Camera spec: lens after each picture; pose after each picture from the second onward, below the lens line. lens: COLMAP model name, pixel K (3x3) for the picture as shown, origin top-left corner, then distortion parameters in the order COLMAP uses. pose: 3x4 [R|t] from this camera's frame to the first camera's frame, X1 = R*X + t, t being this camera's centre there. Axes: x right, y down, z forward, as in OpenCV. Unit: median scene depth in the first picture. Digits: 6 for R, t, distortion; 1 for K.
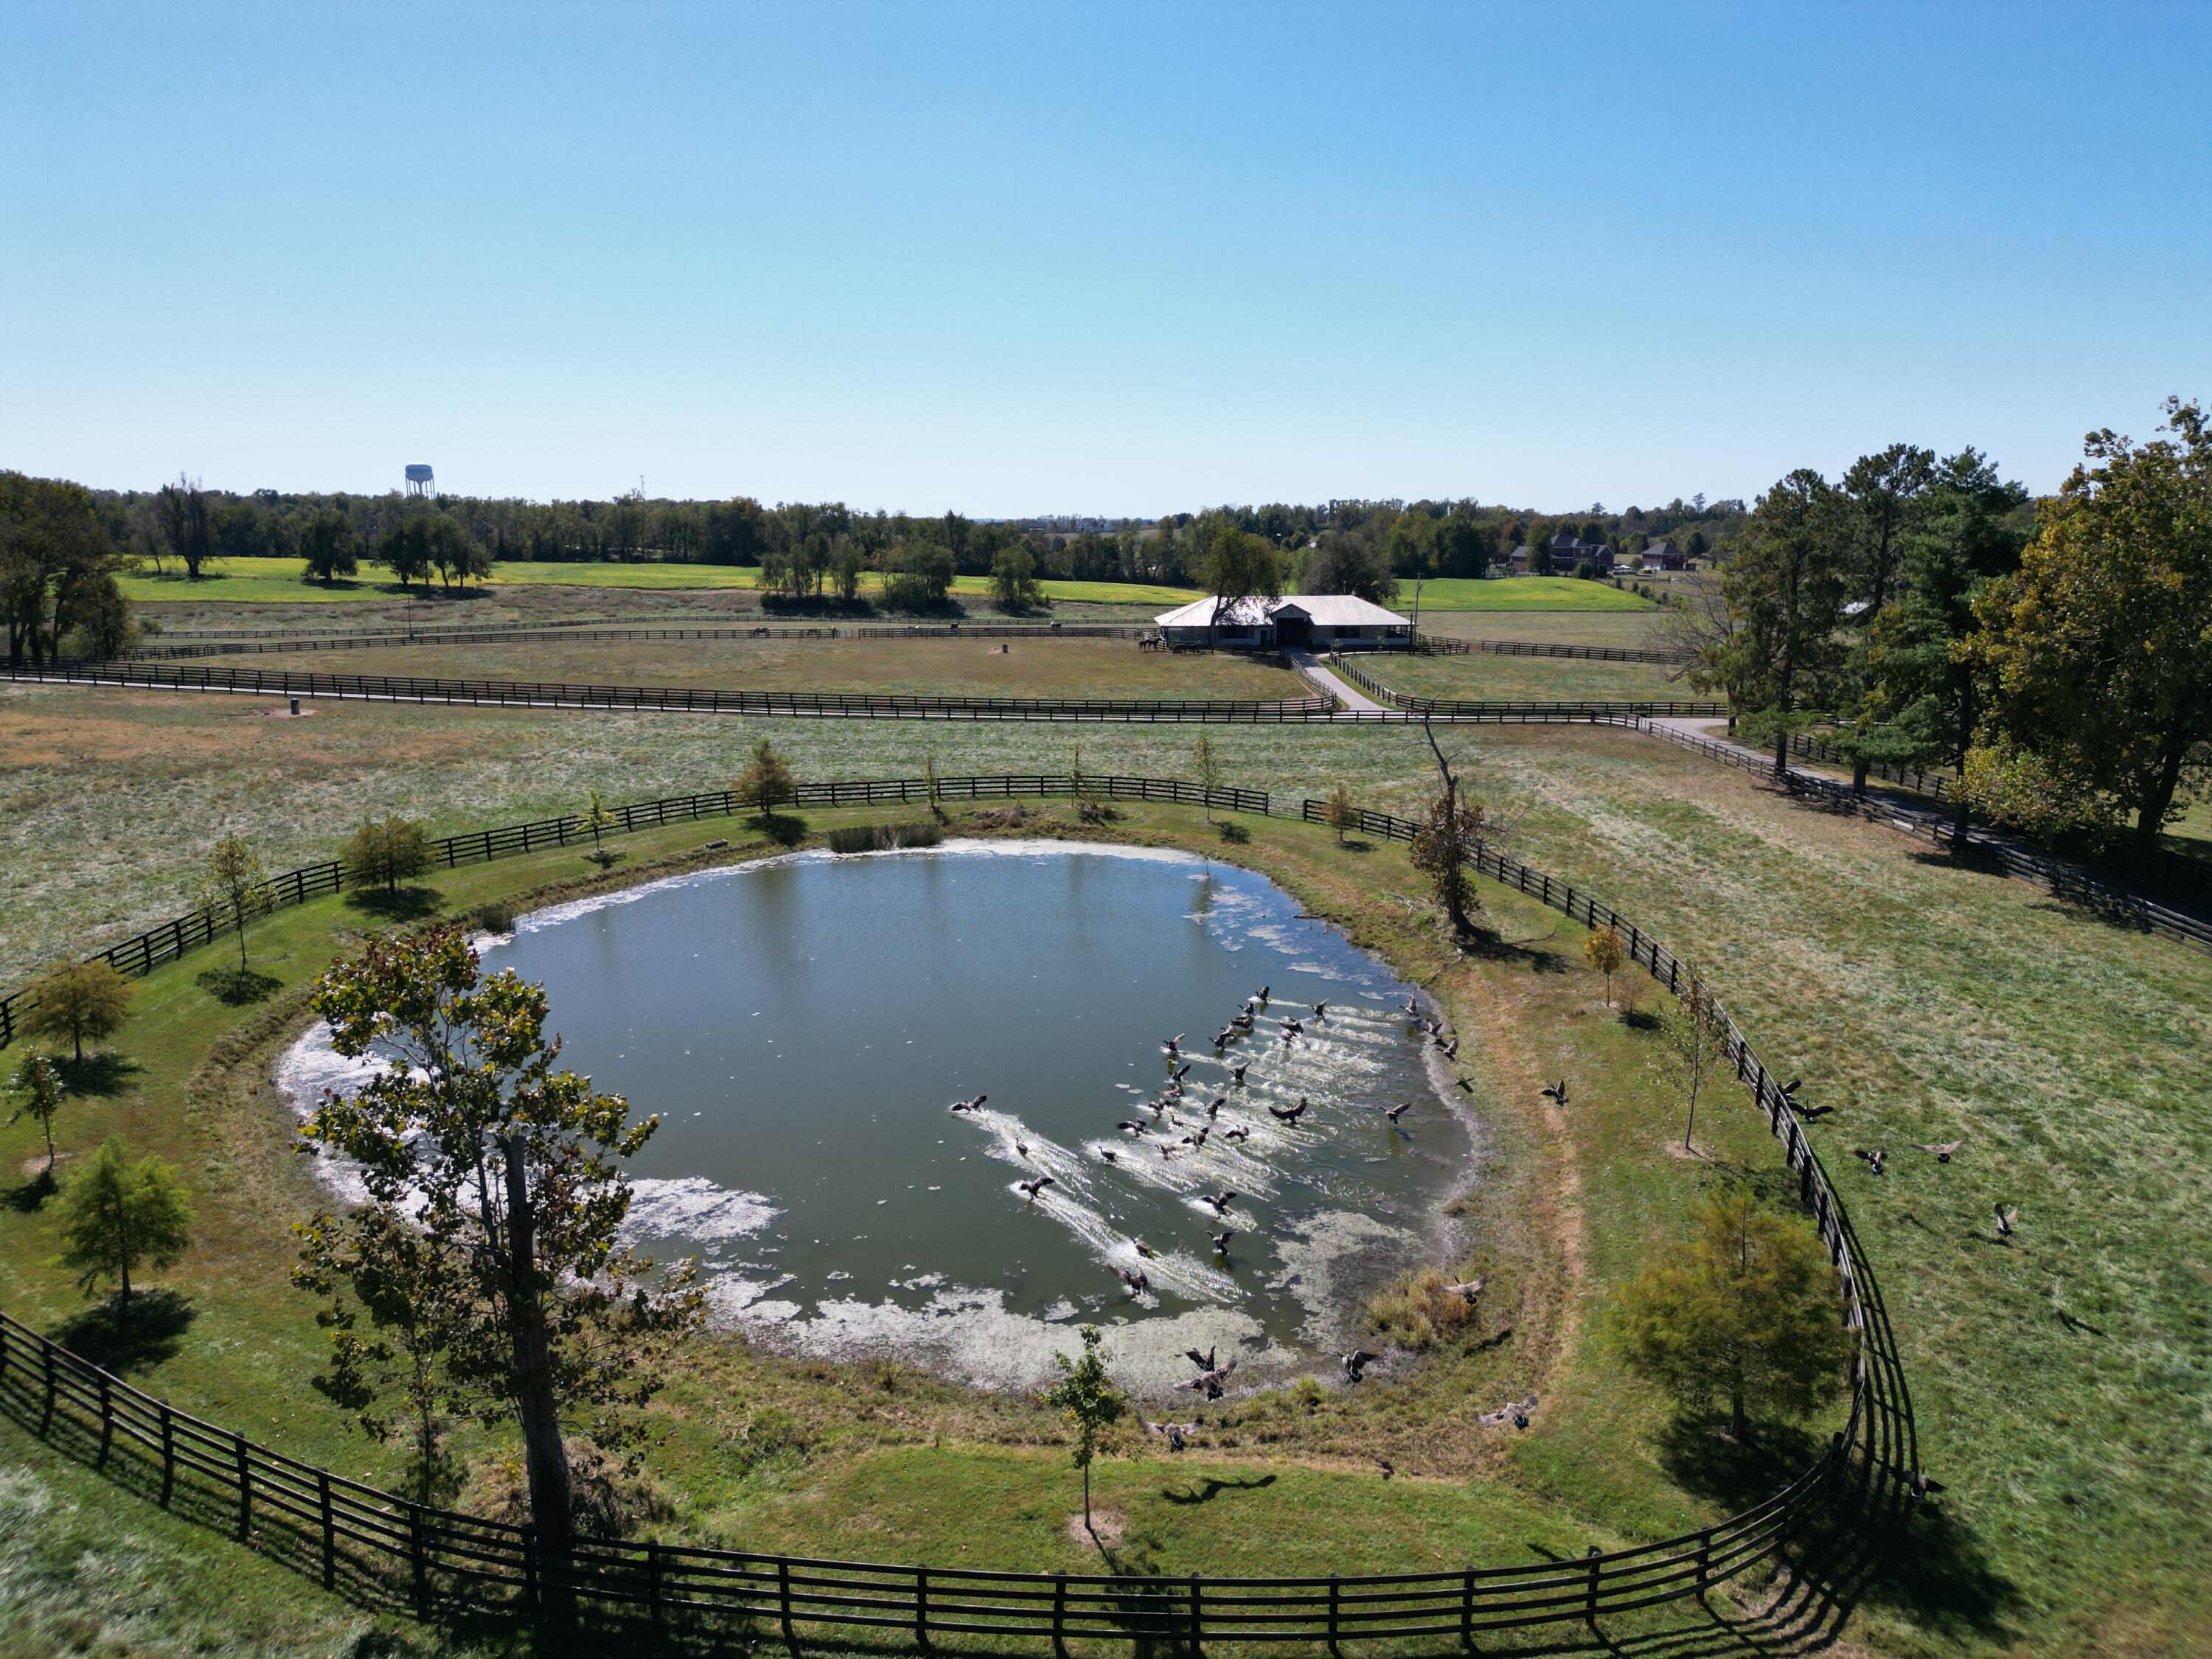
lens RADIAL K [[1553.2, 0, 1106.0], [0, 1553.2, 829.5], [0, 0, 1]] dist [0.097292, -0.089062]
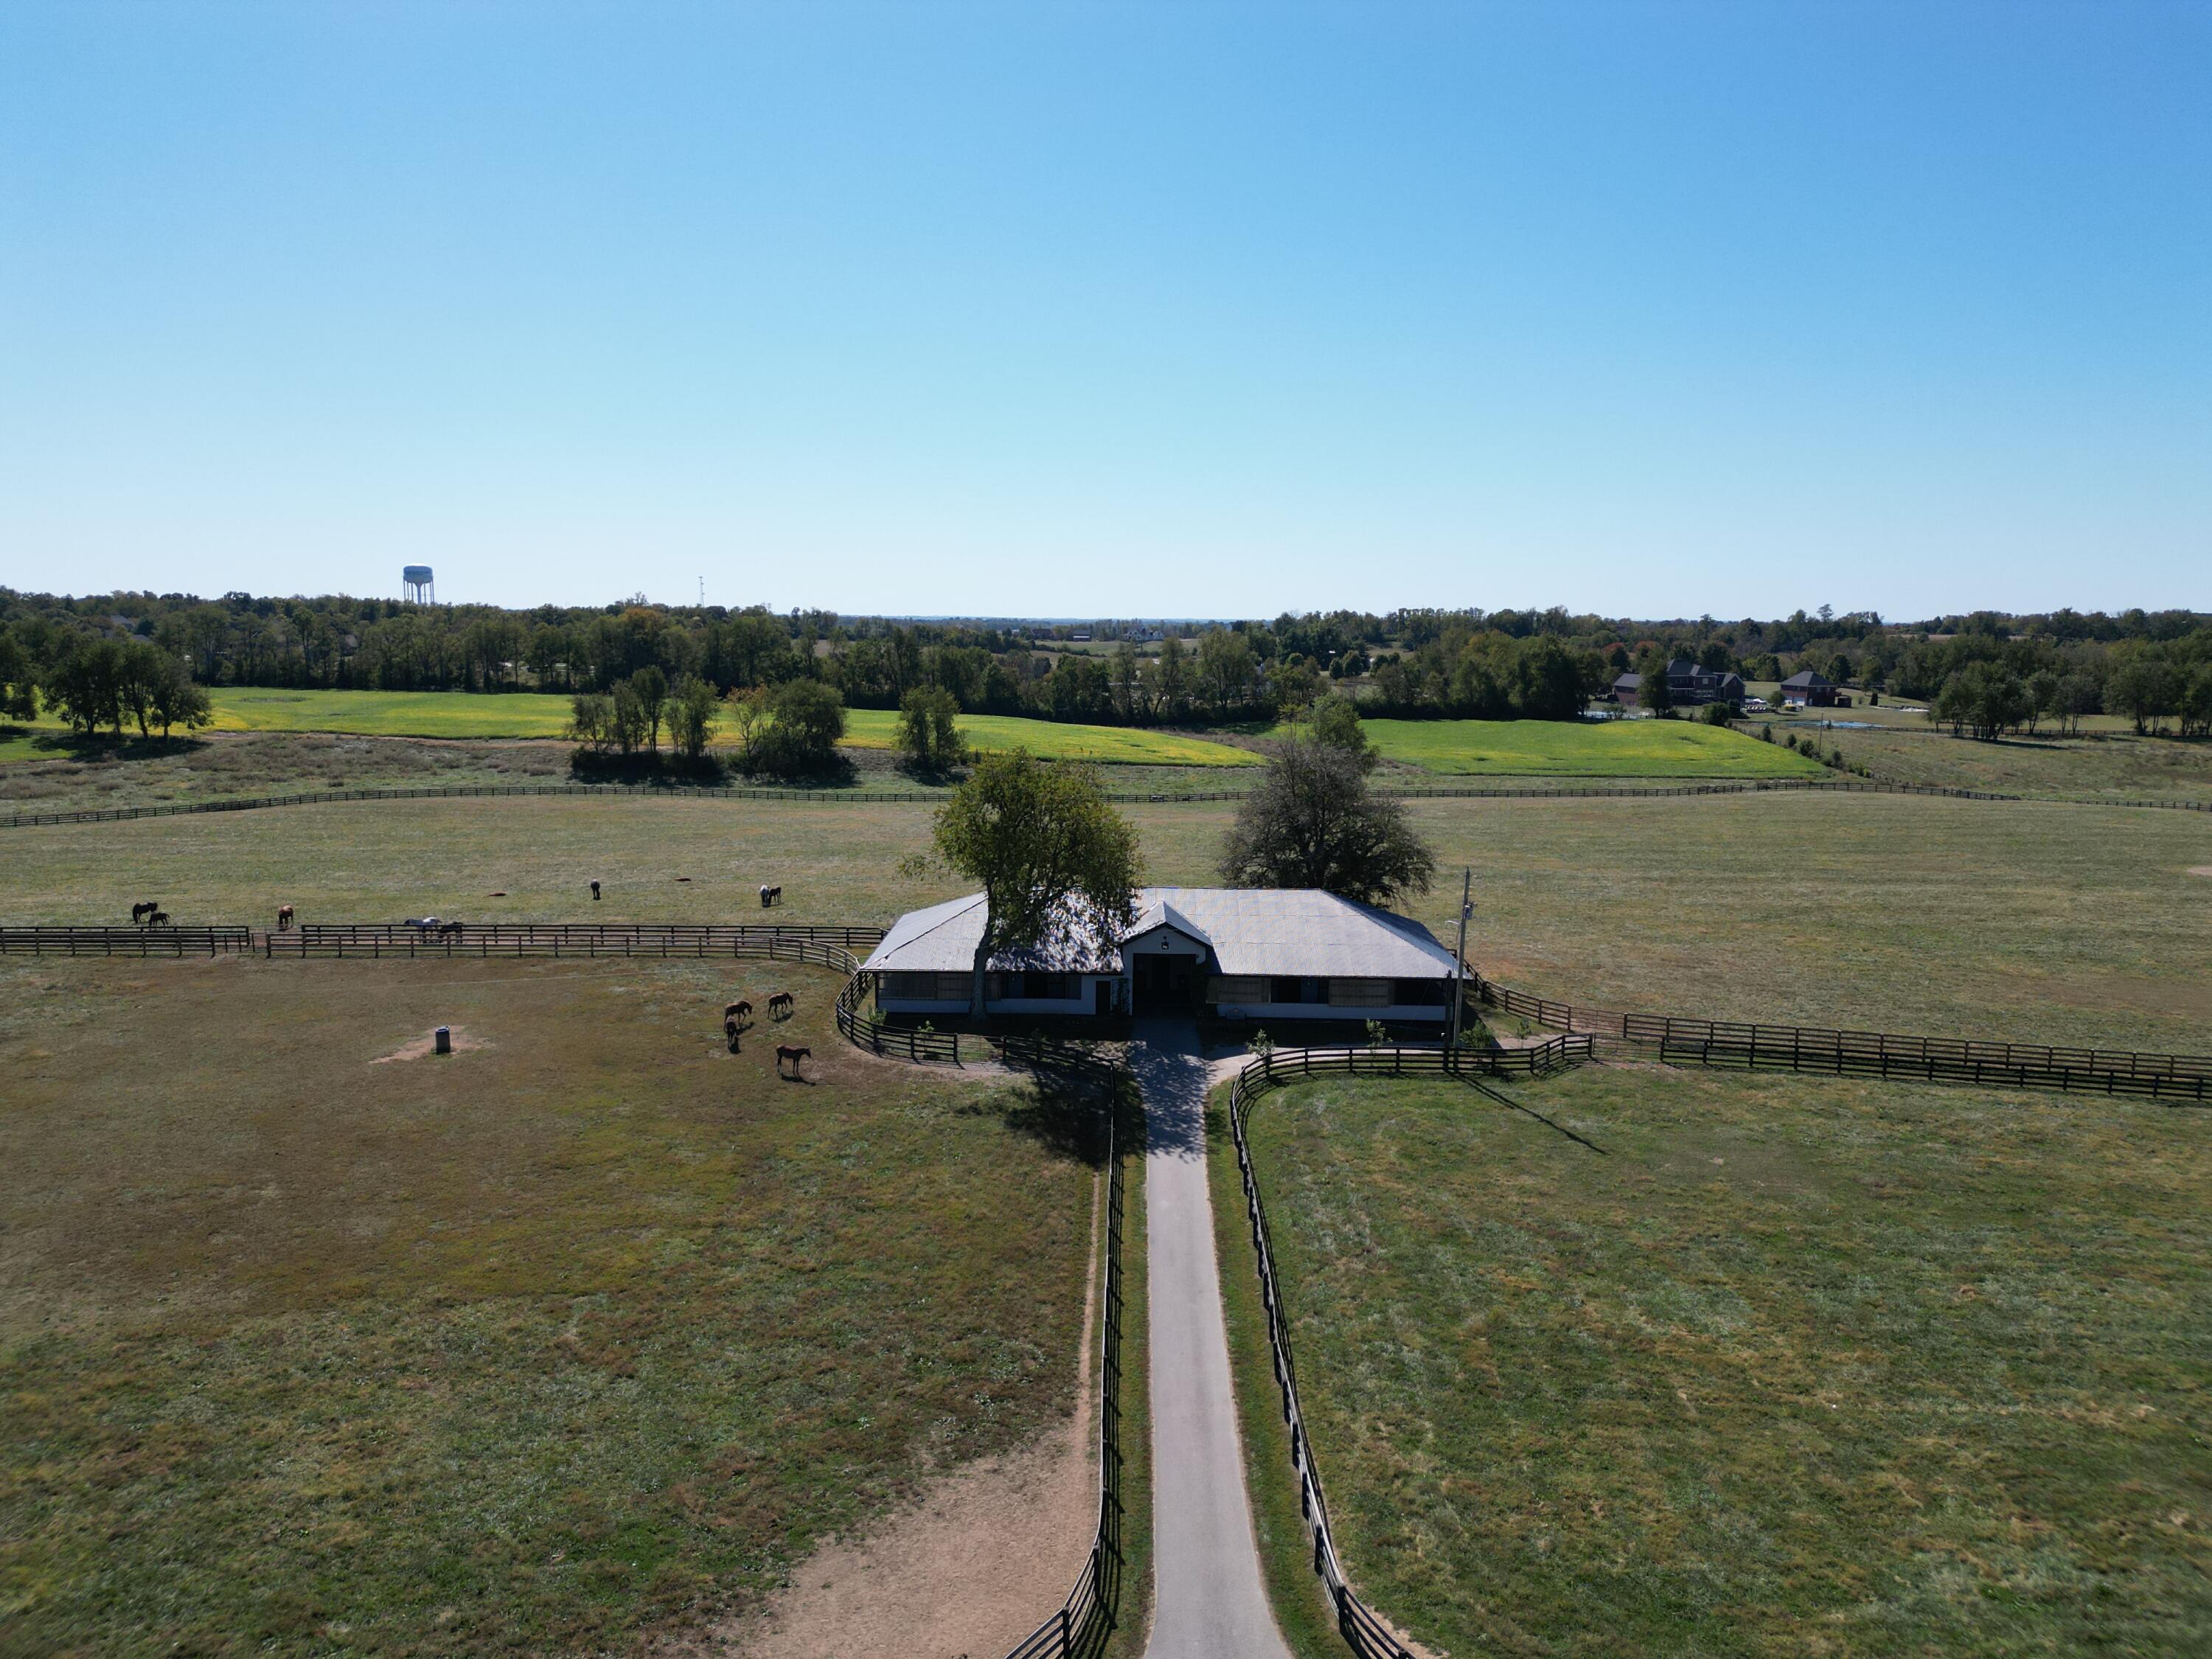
lens RADIAL K [[1553.2, 0, 1106.0], [0, 1553.2, 829.5], [0, 0, 1]] dist [0.097292, -0.089062]
pose [[0.998566, 0.013741, -0.051750, 0.047803], [-0.016900, 0.997989, -0.061101, -0.055677], [0.050807, 0.061888, 0.996789, 0.221556]]
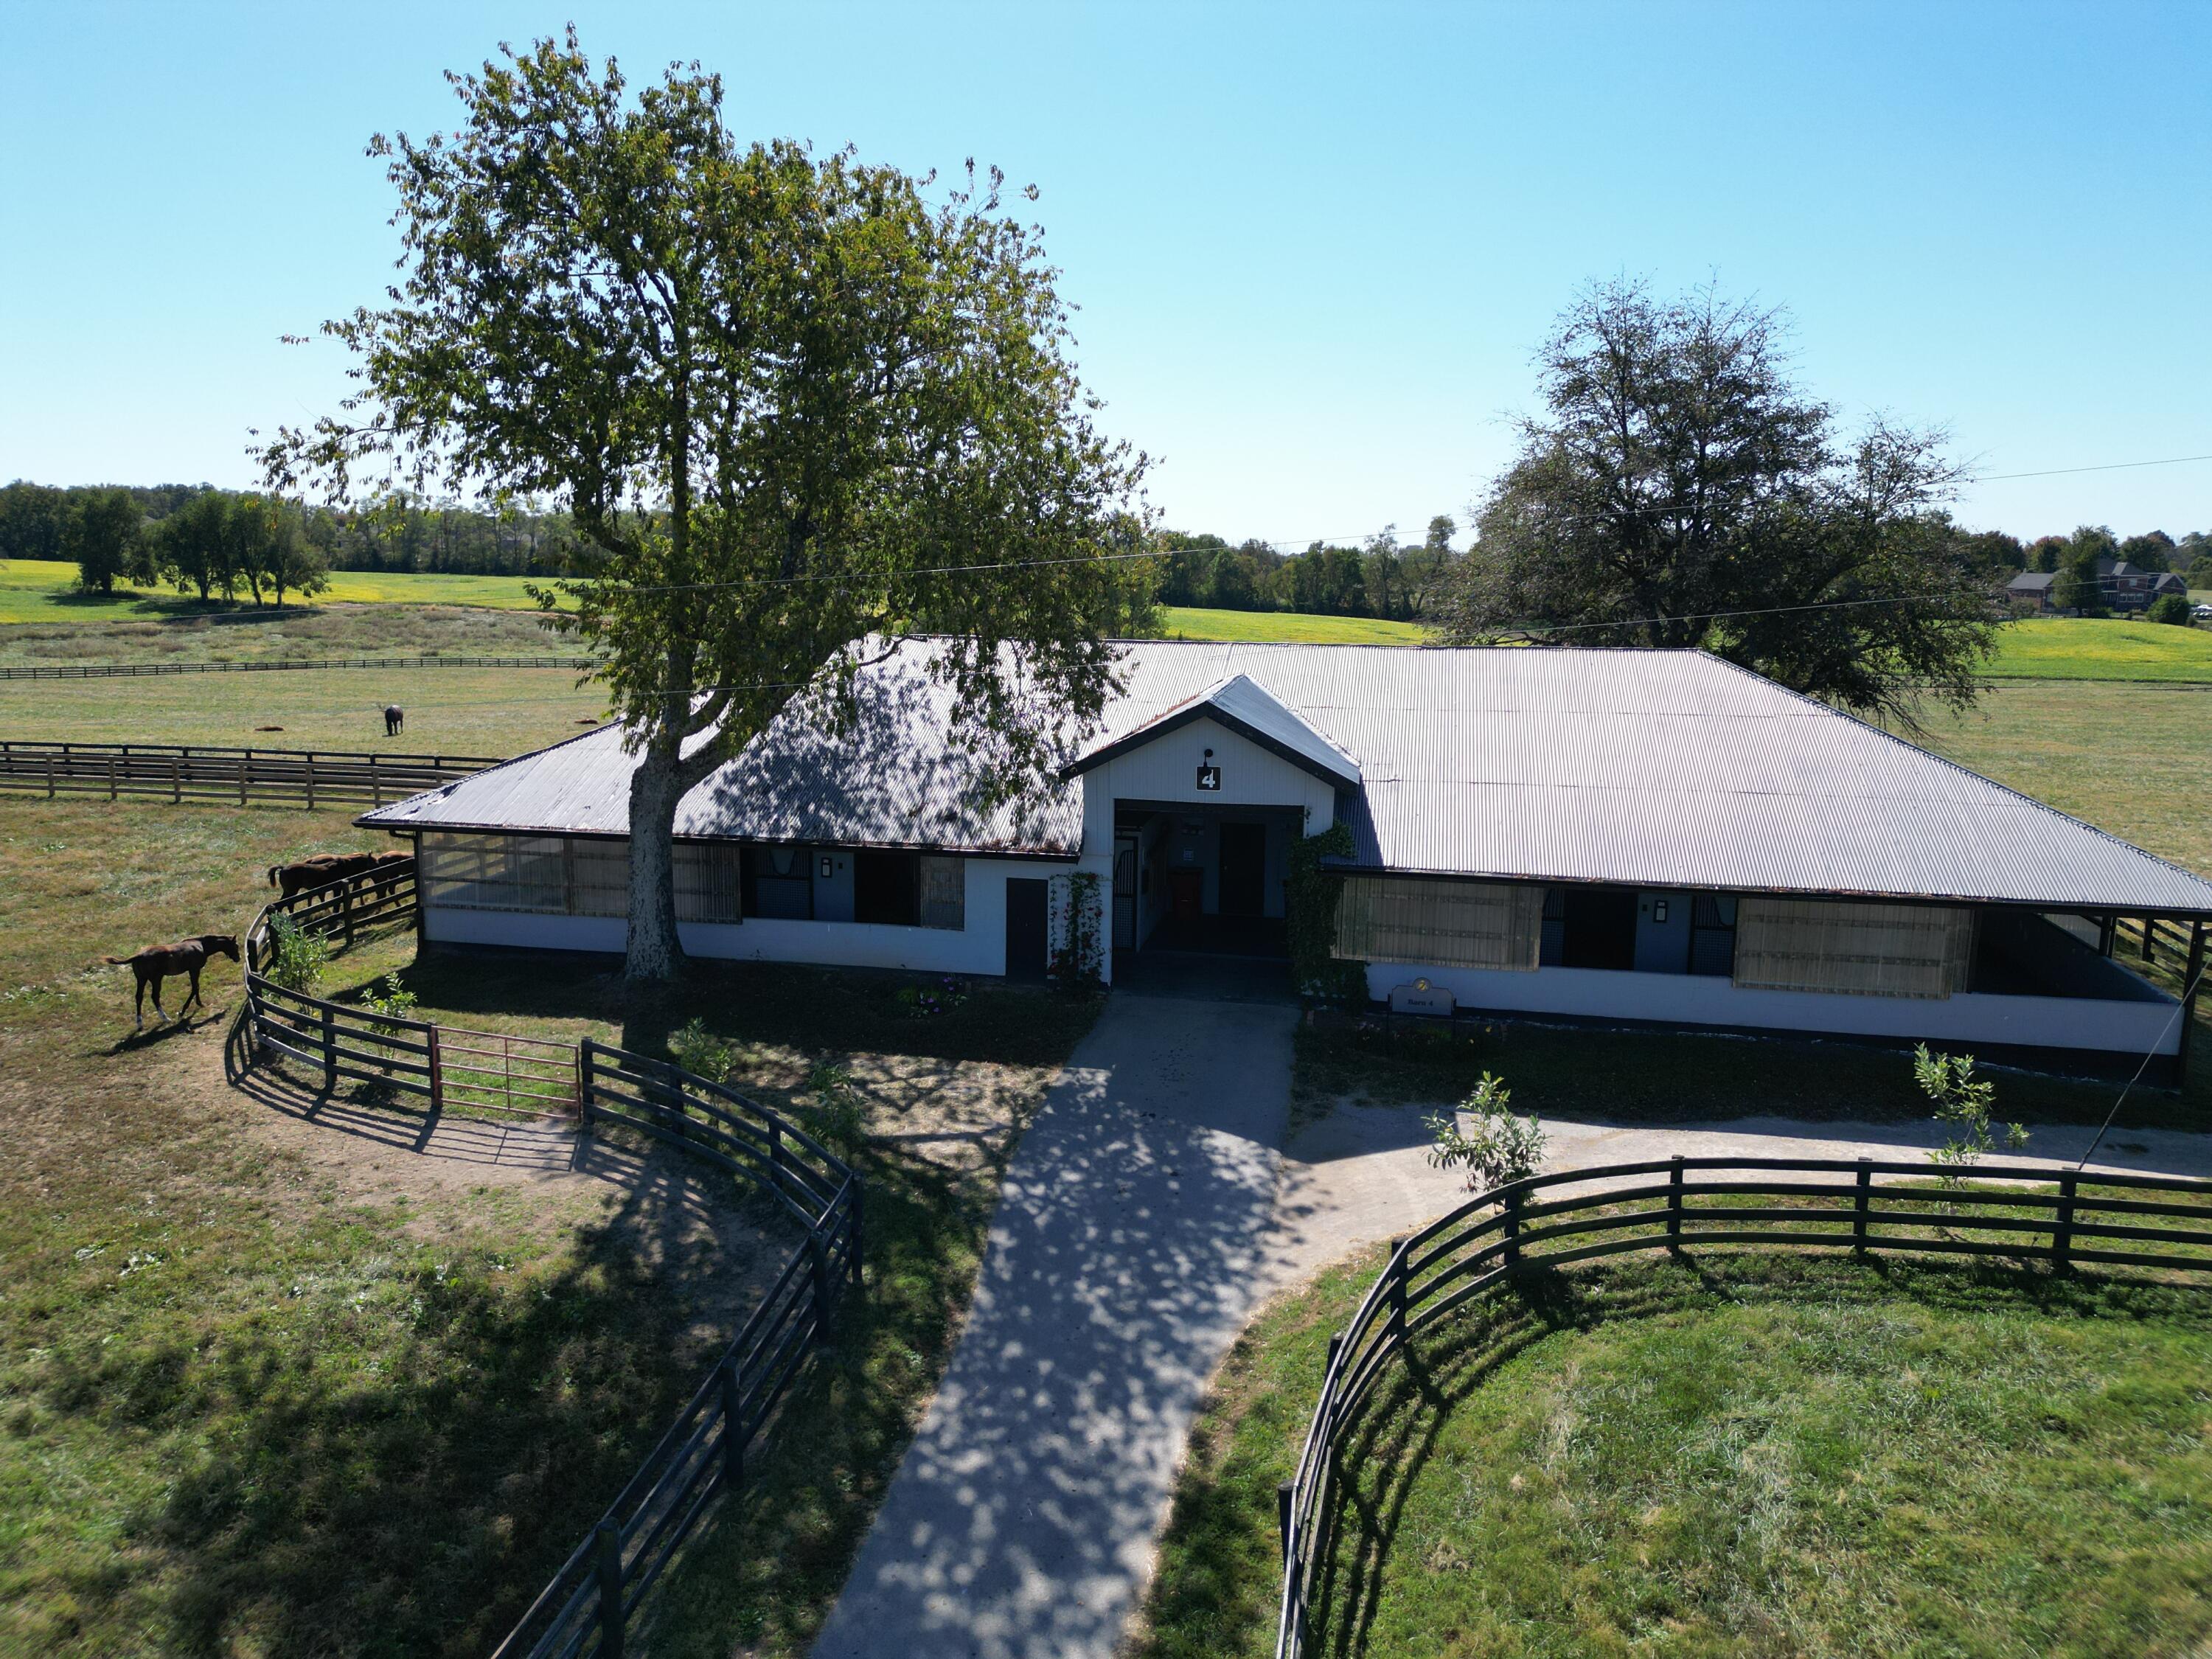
lens RADIAL K [[1553.2, 0, 1106.0], [0, 1553.2, 829.5], [0, 0, 1]] dist [0.097292, -0.089062]
pose [[0.973823, 0.047271, -0.222337, 0.054316], [-0.052803, 0.998424, -0.018997, -0.050525], [0.221088, 0.030240, 0.974785, 0.333815]]
